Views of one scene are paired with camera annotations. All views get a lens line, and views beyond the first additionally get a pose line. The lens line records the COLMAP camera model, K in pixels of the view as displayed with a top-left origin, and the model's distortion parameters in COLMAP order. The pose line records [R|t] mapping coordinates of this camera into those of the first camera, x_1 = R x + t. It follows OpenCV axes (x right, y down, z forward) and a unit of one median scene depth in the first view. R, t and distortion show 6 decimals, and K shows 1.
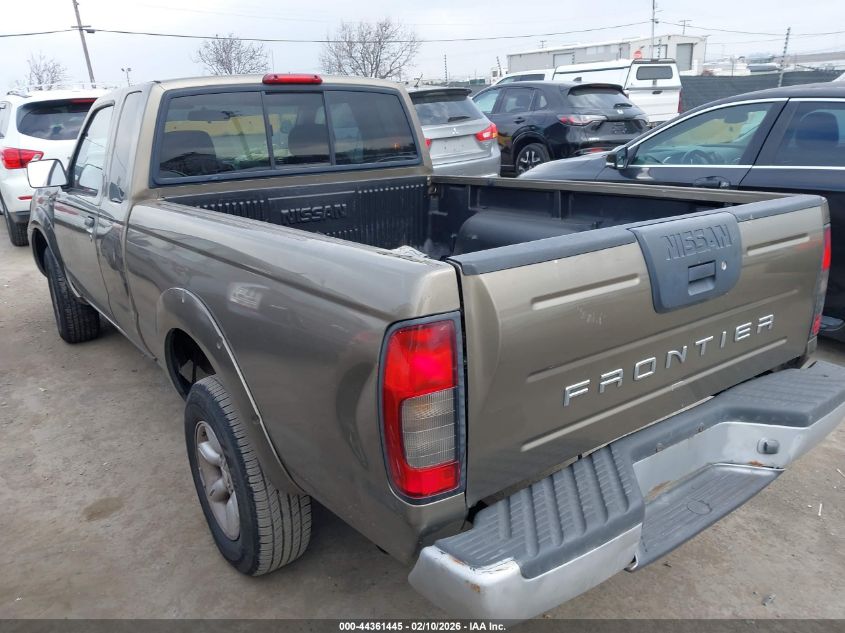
lens RADIAL K [[676.3, 0, 422.5], [0, 676.3, 316.5], [0, 0, 1]] dist [-0.007117, -0.005638]
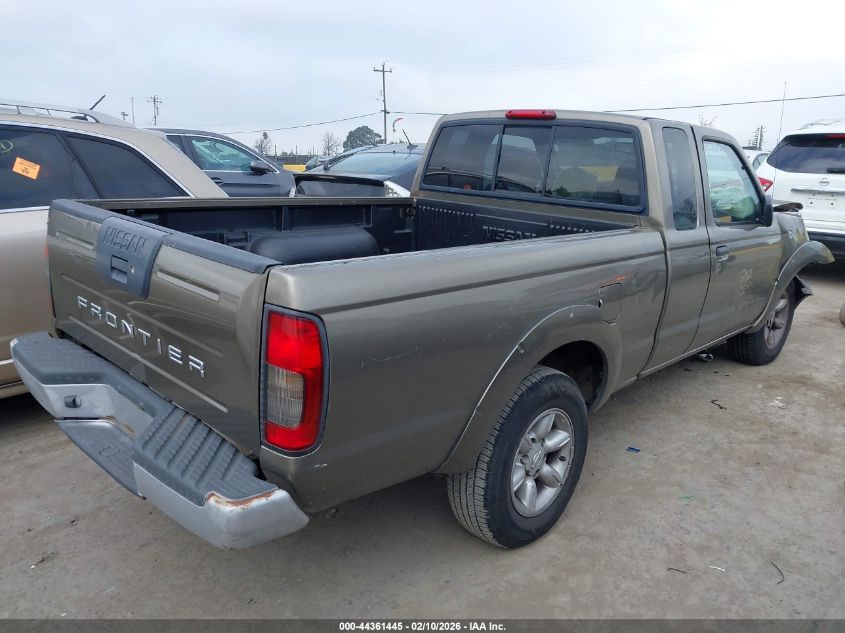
lens RADIAL K [[676.3, 0, 422.5], [0, 676.3, 316.5], [0, 0, 1]] dist [-0.007117, -0.005638]
pose [[0.144965, 0.280696, -0.948786, 0.934725], [-0.324743, 0.919294, 0.222353, -0.240830], [0.934627, 0.275878, 0.224419, 0.690501]]
